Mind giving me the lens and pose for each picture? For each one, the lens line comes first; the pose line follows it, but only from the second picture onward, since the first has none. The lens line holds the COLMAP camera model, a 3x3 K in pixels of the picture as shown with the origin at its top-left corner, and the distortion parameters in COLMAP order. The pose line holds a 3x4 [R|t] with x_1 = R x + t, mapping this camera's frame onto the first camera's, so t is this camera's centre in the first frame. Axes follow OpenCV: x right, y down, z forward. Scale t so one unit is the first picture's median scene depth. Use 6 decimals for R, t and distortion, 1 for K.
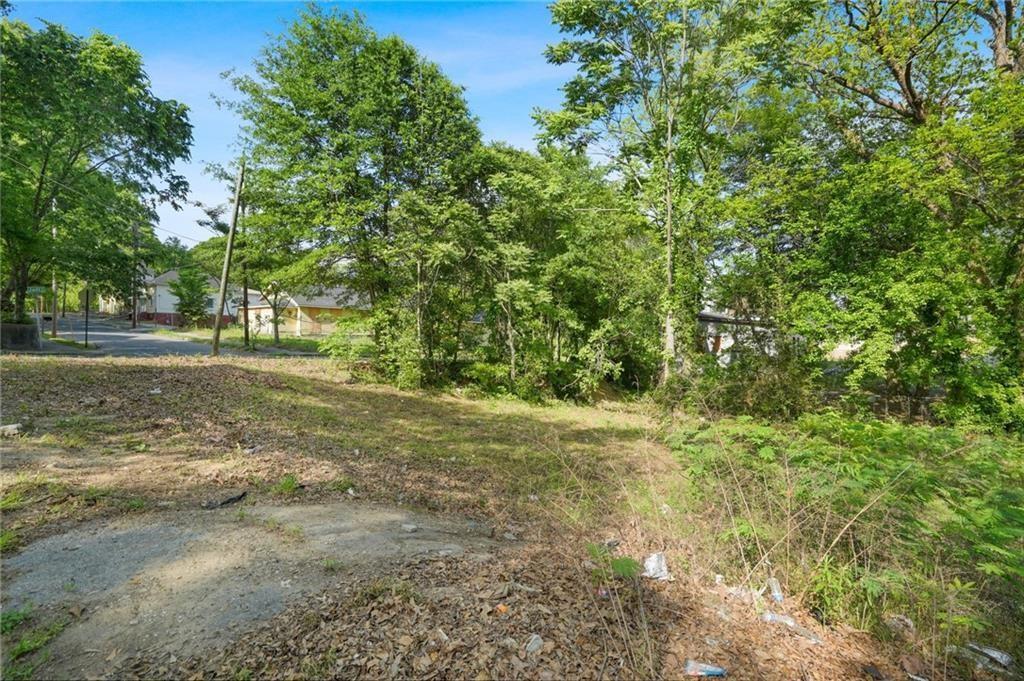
lens RADIAL K [[528.7, 0, 512.0], [0, 528.7, 340.5], [0, 0, 1]] dist [-0.052789, 0.000271]
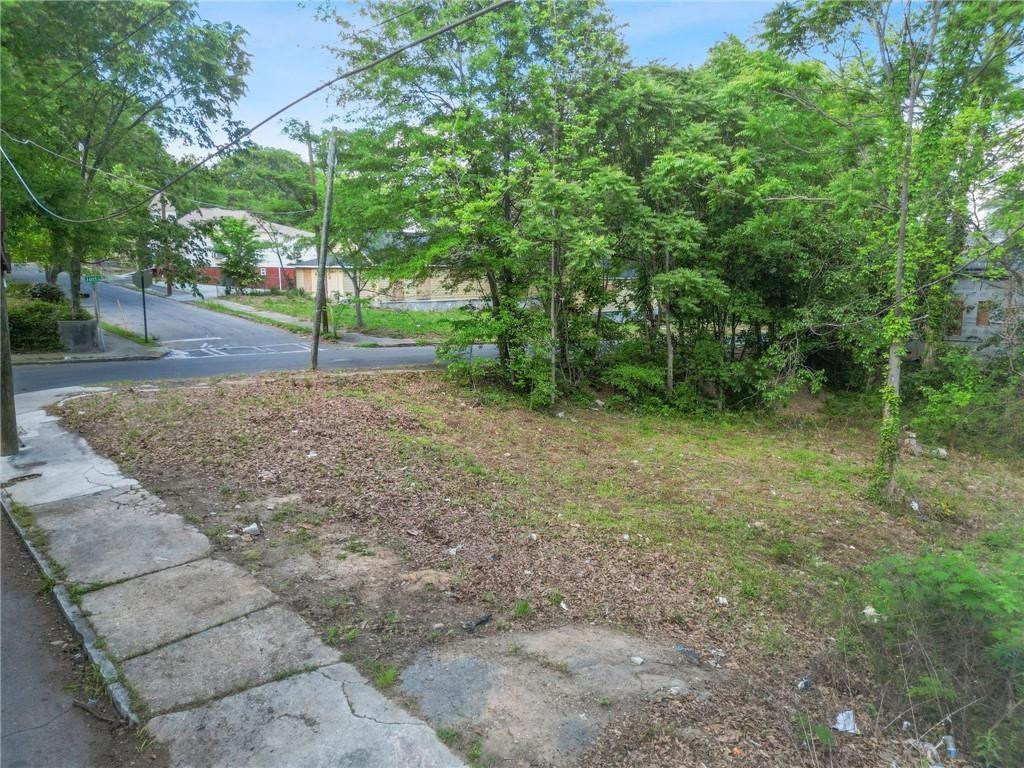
lens RADIAL K [[763.7, 0, 512.0], [0, 763.7, 384.0], [0, 0, 1]] dist [0.010111, 0.000277]
pose [[0.983629, 0.015921, -0.179502, -0.027302], [0.008565, 0.990834, 0.134816, -0.084805], [0.180003, -0.134146, 0.974476, -0.115435]]
